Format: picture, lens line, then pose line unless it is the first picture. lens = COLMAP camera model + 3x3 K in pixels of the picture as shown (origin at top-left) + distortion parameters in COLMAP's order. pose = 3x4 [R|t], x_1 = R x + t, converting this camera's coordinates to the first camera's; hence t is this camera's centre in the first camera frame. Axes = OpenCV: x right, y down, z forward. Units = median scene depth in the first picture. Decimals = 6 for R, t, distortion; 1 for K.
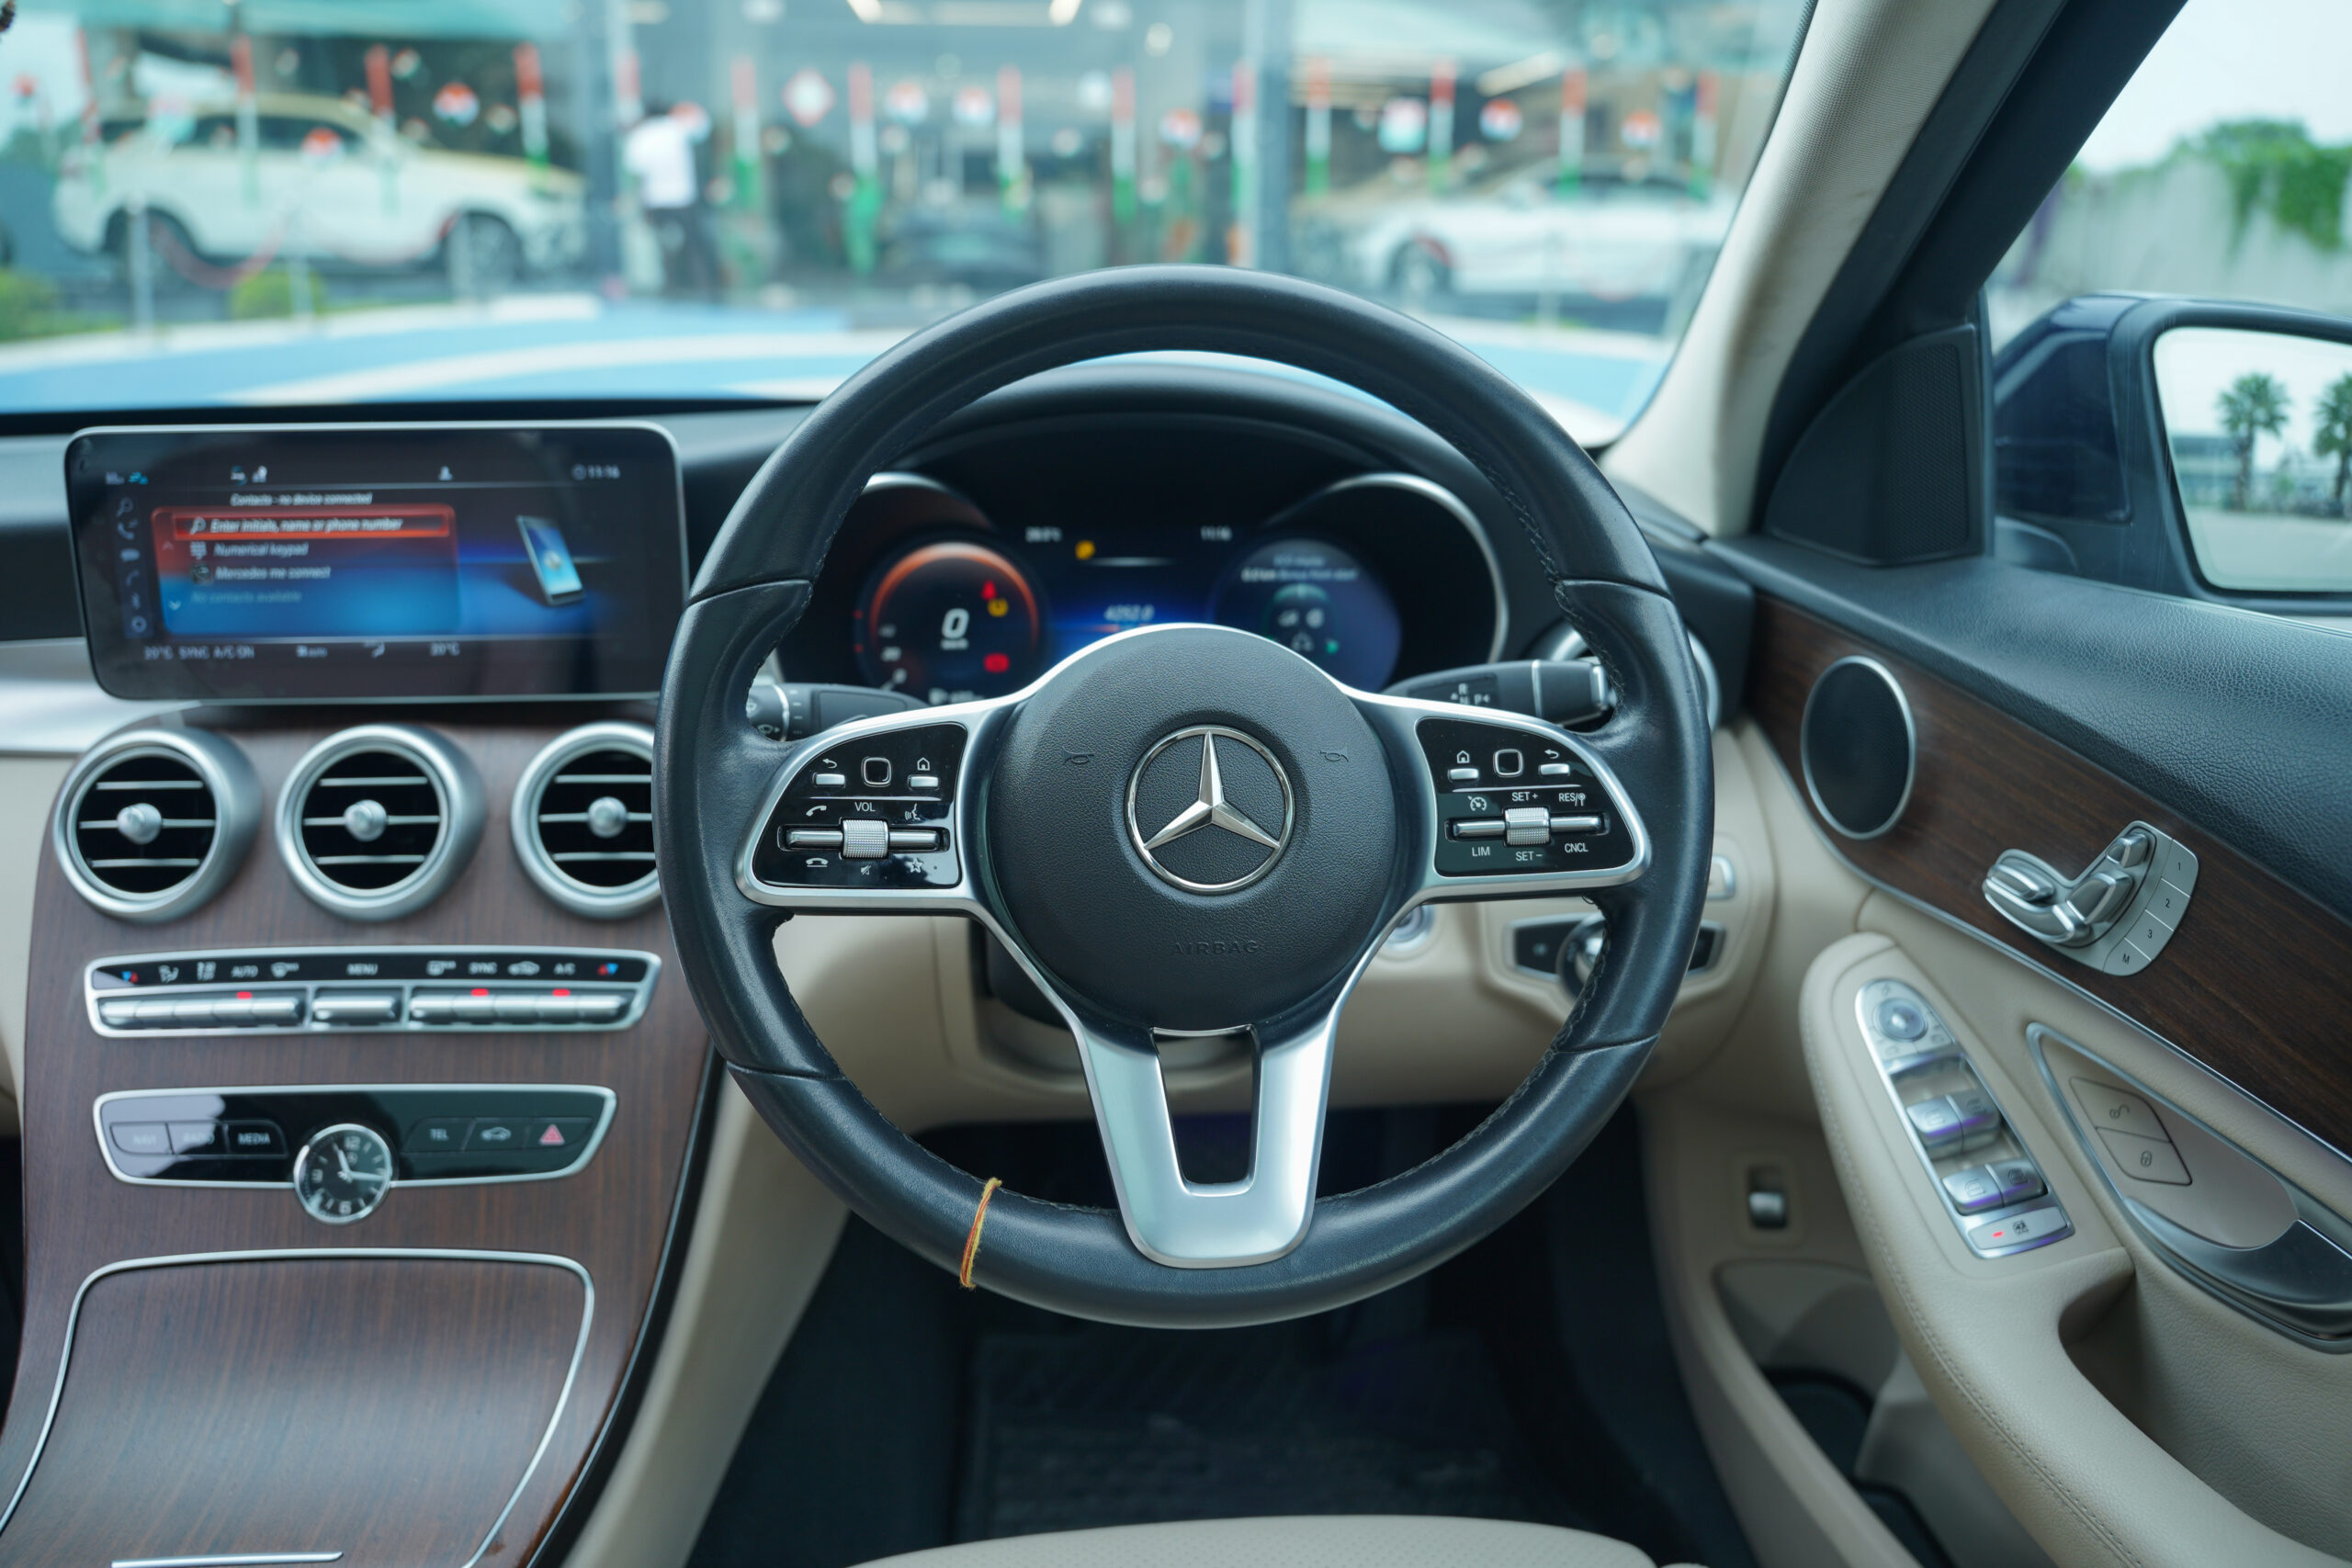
lens RADIAL K [[1667.1, 0, 1226.6], [0, 1667.1, 766.1], [0, 0, 1]] dist [-0.118873, 0.076627]
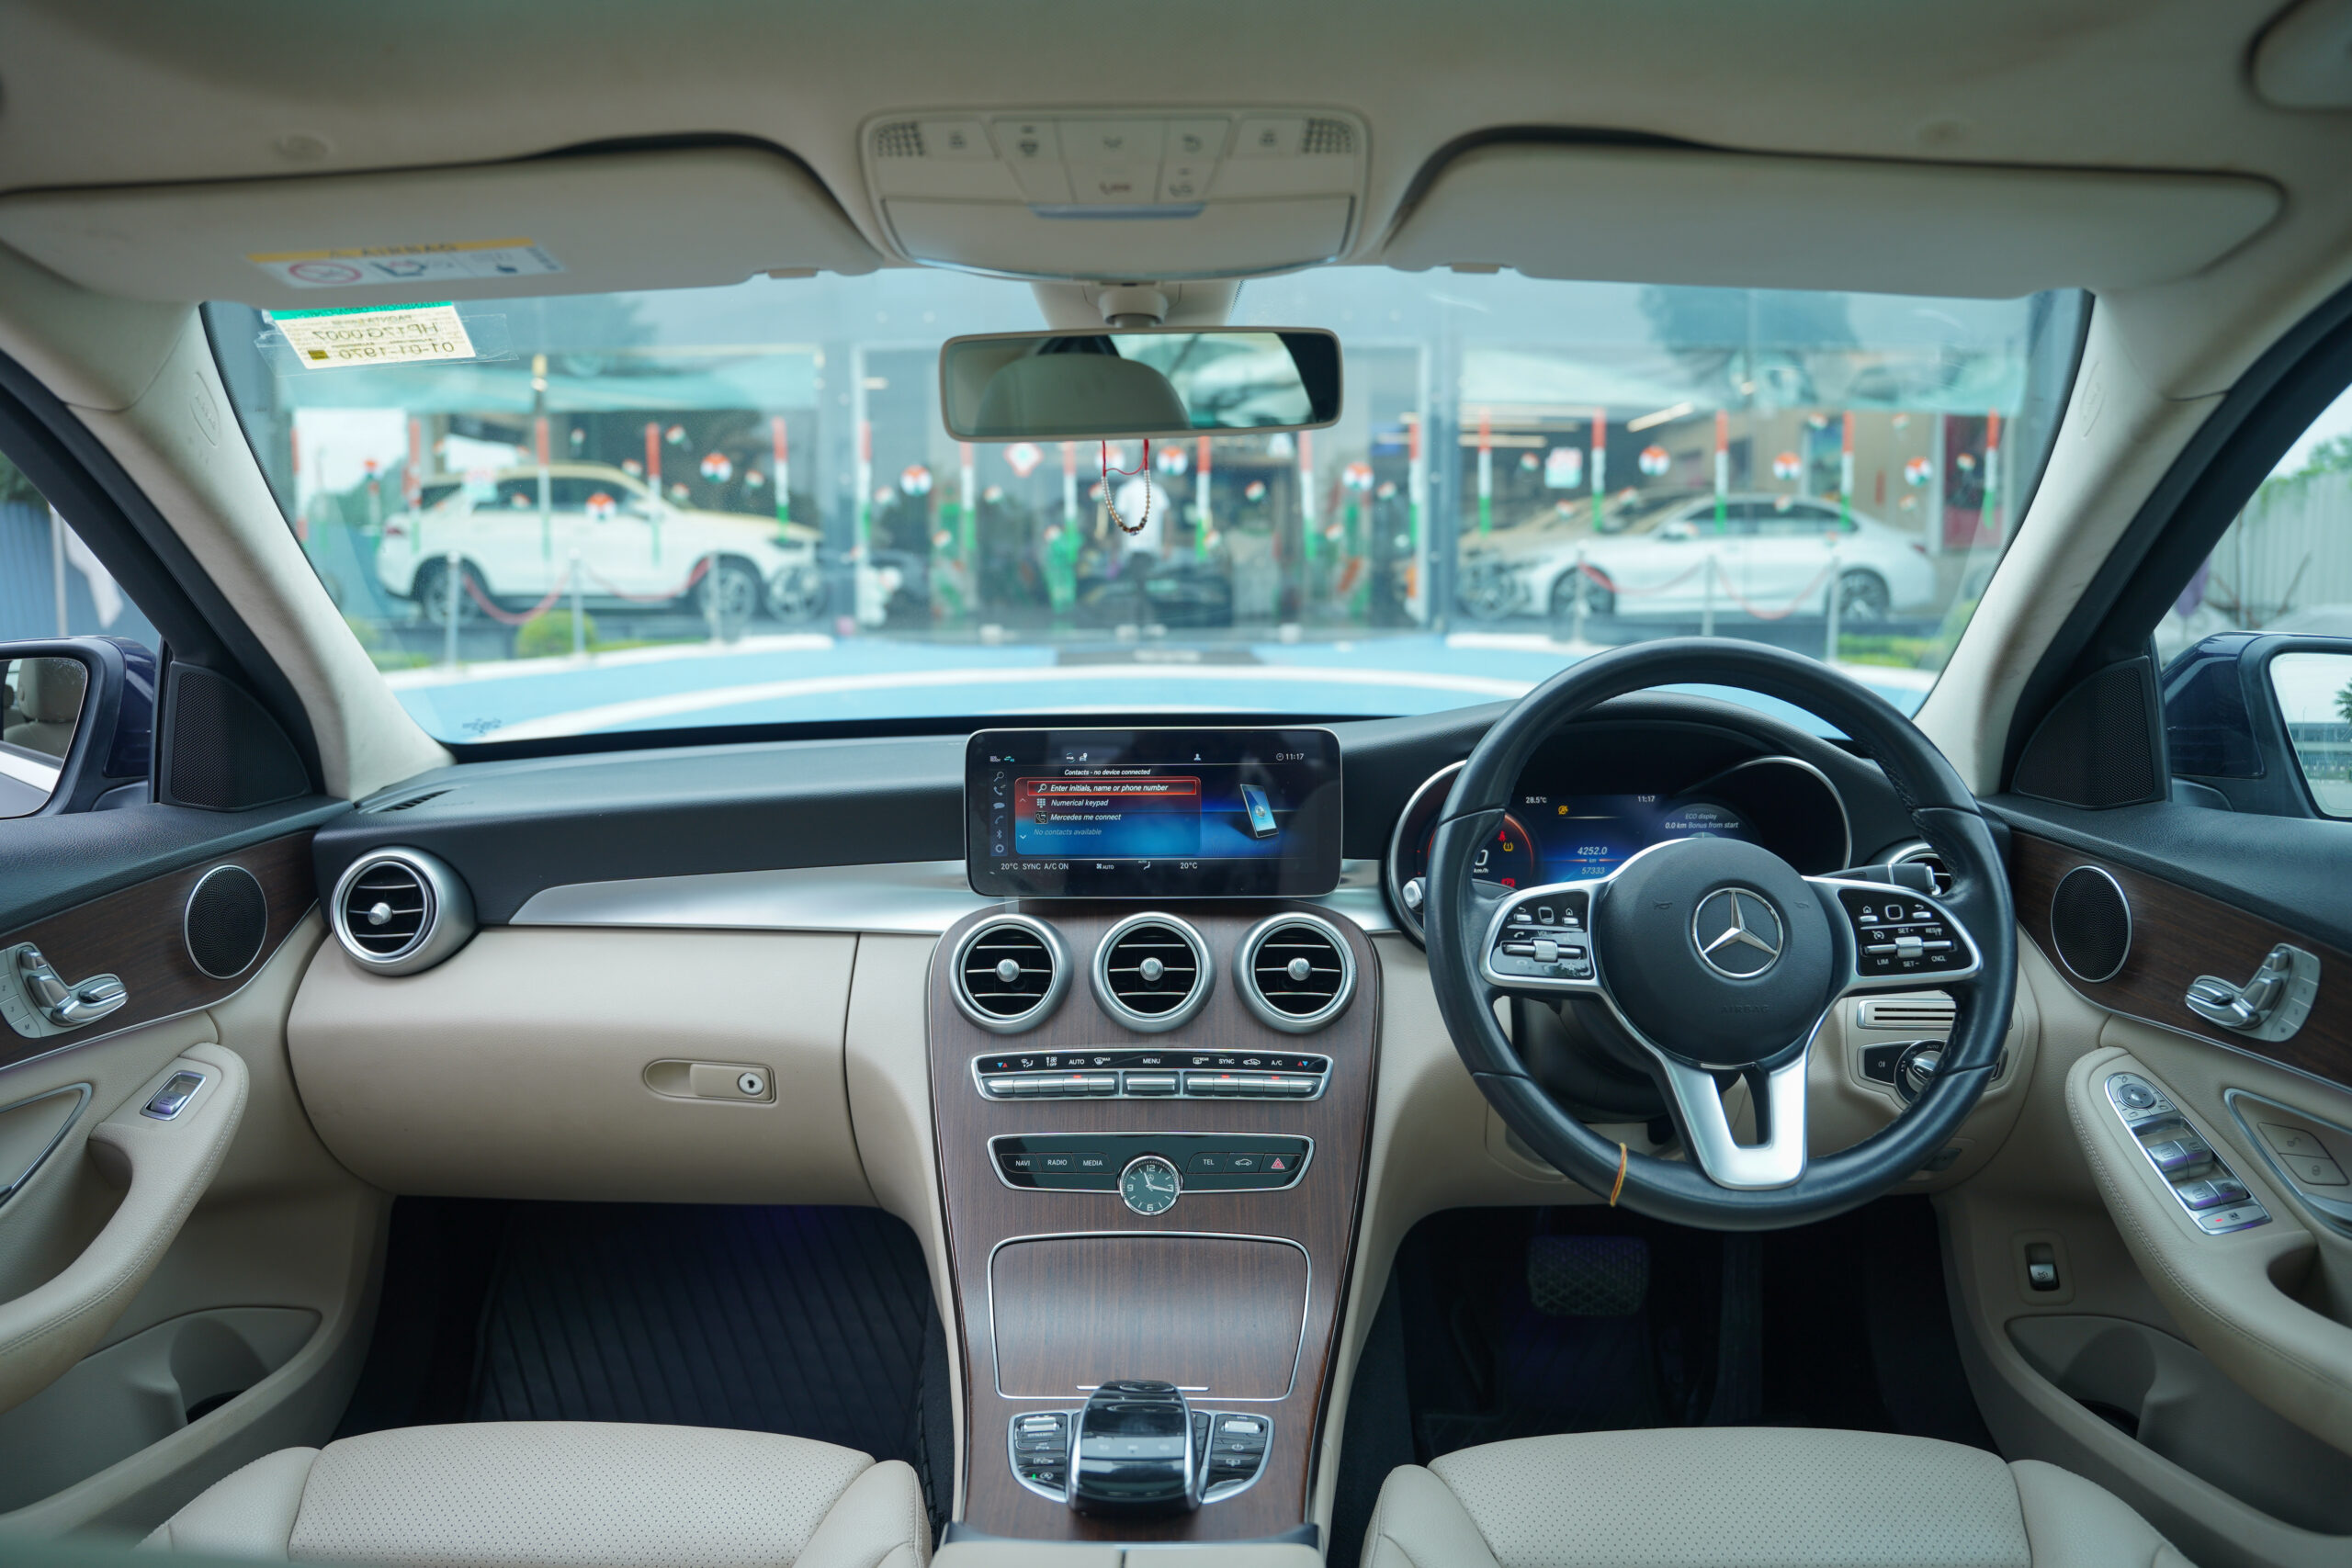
lens RADIAL K [[1667.1, 0, 1186.1], [0, 1667.1, 780.8], [0, 0, 1]] dist [-0.118873, 0.076627]
pose [[0.994321, -0.010517, -0.105905, -0.316475], [-0.008998, 0.983234, -0.182126, 0.148898], [0.106045, 0.182045, 0.977555, -0.636278]]
